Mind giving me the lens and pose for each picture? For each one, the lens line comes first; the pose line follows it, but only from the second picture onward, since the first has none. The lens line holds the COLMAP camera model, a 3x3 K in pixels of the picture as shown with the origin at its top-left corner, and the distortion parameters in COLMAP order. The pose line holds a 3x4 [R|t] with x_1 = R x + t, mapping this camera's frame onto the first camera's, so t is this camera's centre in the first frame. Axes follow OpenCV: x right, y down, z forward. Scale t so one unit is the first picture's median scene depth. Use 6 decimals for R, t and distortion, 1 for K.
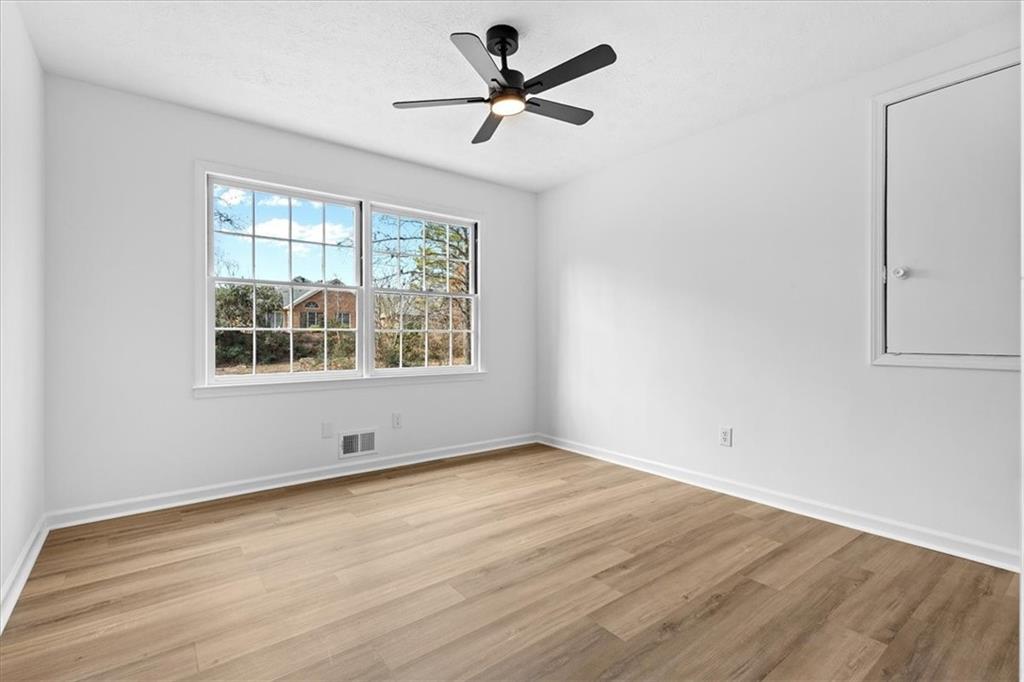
lens RADIAL K [[470.1, 0, 513.5], [0, 470.1, 335.2], [0, 0, 1]] dist [0.001079, -0.000284]
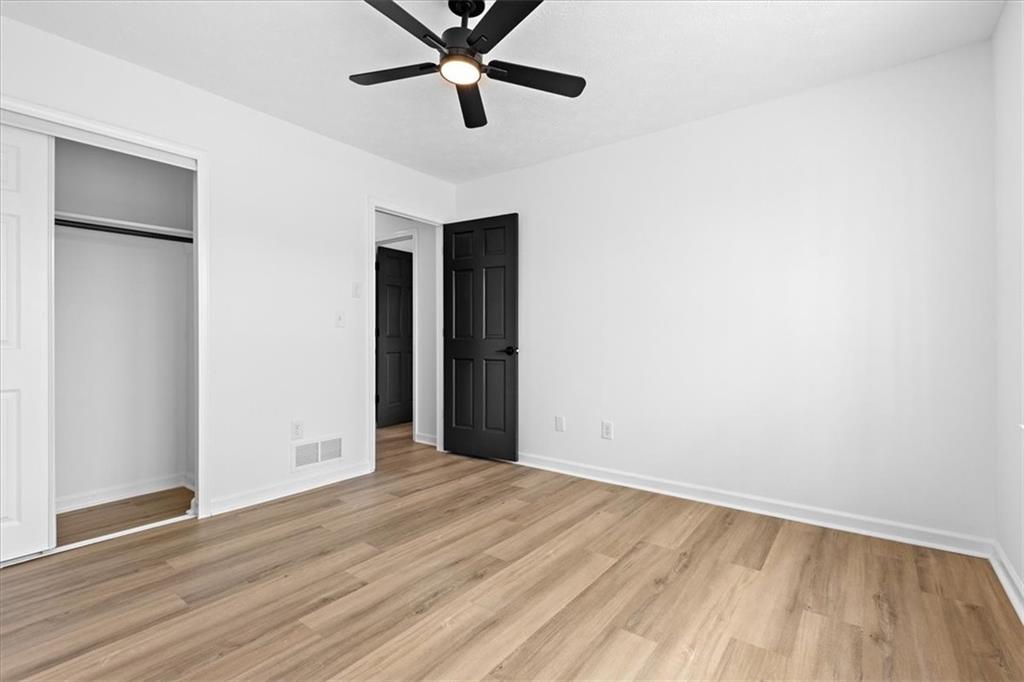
lens RADIAL K [[470.1, 0, 513.5], [0, 470.1, 335.2], [0, 0, 1]] dist [0.001079, -0.000284]
pose [[-0.965297, -0.002553, -0.261141, 0.125792], [-0.002113, 0.999996, -0.001967, -0.003023], [0.261145, -0.001347, -0.965299, 1.938466]]
